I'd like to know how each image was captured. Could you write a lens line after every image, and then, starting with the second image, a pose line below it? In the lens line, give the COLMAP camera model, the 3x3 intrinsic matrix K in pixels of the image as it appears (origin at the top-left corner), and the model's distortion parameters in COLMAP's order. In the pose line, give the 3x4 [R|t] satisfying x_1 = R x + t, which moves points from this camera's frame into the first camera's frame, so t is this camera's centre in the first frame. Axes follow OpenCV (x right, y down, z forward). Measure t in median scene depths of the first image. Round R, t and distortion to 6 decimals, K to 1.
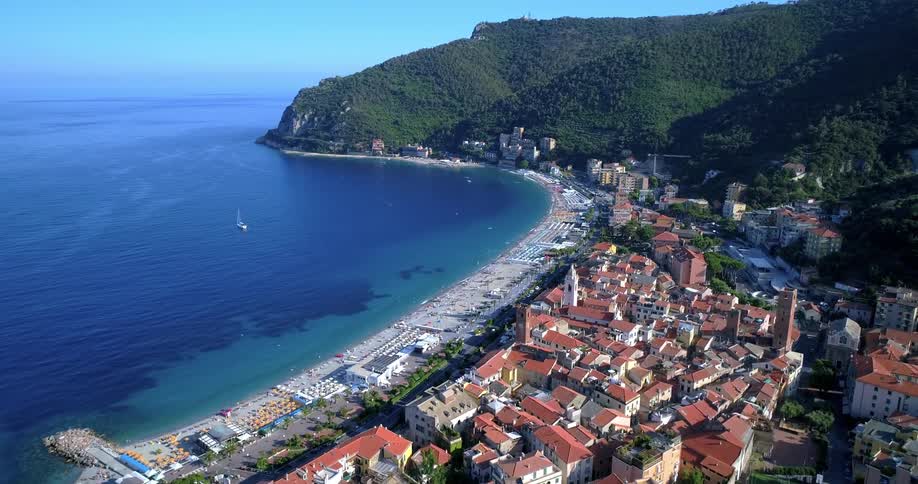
lens RADIAL K [[657.0, 0, 458.3], [0, 657.0, 239.6], [0, 0, 1]] dist [0.002796, -0.004361]
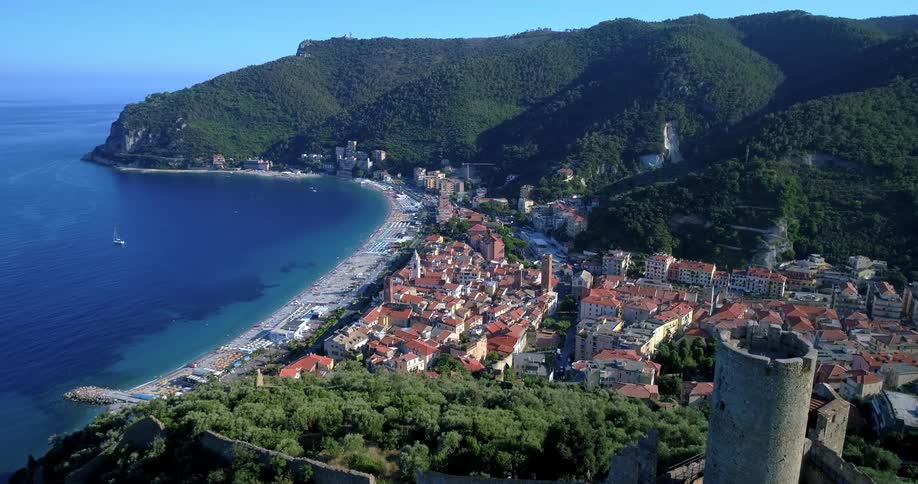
lens RADIAL K [[657.0, 0, 458.7], [0, 657.0, 240.6], [0, 0, 1]] dist [0.002796, -0.004361]
pose [[0.963214, -0.065410, 0.260654, -0.059796], [0.065337, 0.997823, 0.008955, 0.005187], [-0.260673, 0.008405, 0.965391, -0.230813]]
